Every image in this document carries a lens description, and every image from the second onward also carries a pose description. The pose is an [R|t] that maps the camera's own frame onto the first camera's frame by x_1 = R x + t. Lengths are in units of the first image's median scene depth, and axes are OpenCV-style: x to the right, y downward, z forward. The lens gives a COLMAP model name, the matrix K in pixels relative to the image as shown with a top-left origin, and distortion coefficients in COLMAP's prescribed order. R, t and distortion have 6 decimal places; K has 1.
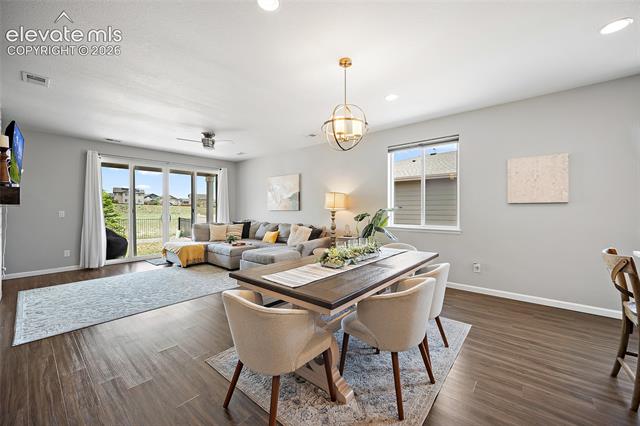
lens RADIAL K [[252.0, 0, 323.0], [0, 252.0, 208.6], [0, 0, 1]] dist [-0.004336, 0.001460]
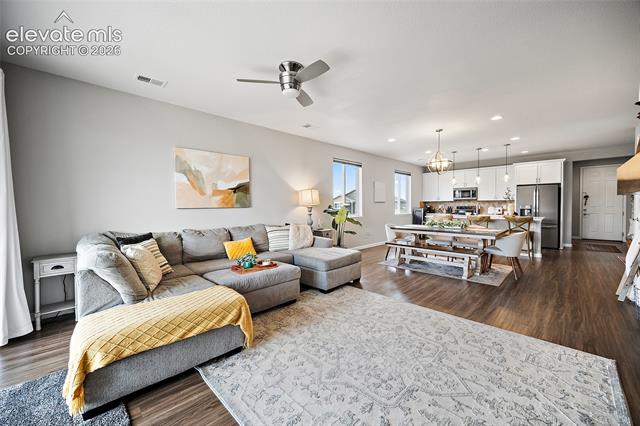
lens RADIAL K [[252.0, 0, 318.1], [0, 252.0, 210.2], [0, 0, 1]] dist [-0.004336, 0.001460]
pose [[0.088439, -0.021625, 0.995847, -1.003910], [0.004551, 0.999763, 0.021306, 0.001797], [-0.996071, 0.002648, 0.088517, 0.896210]]
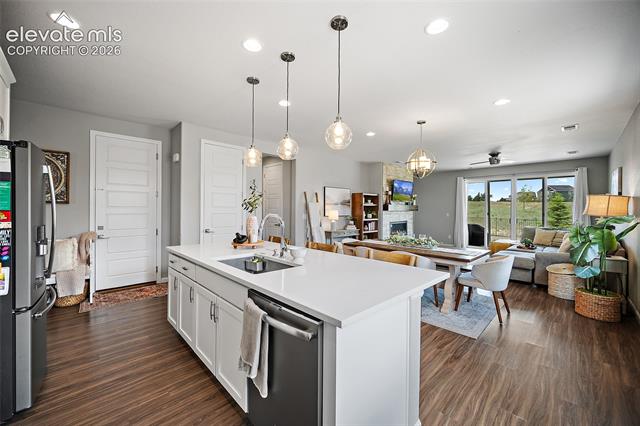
lens RADIAL K [[252.0, 0, 320.2], [0, 252.0, 207.0], [0, 0, 1]] dist [-0.004336, 0.001460]
pose [[-0.093995, -0.007075, -0.995548, 0.858253], [-0.005544, 0.999963, -0.006583, -0.017272], [0.995557, 0.004901, -0.094030, 0.262834]]
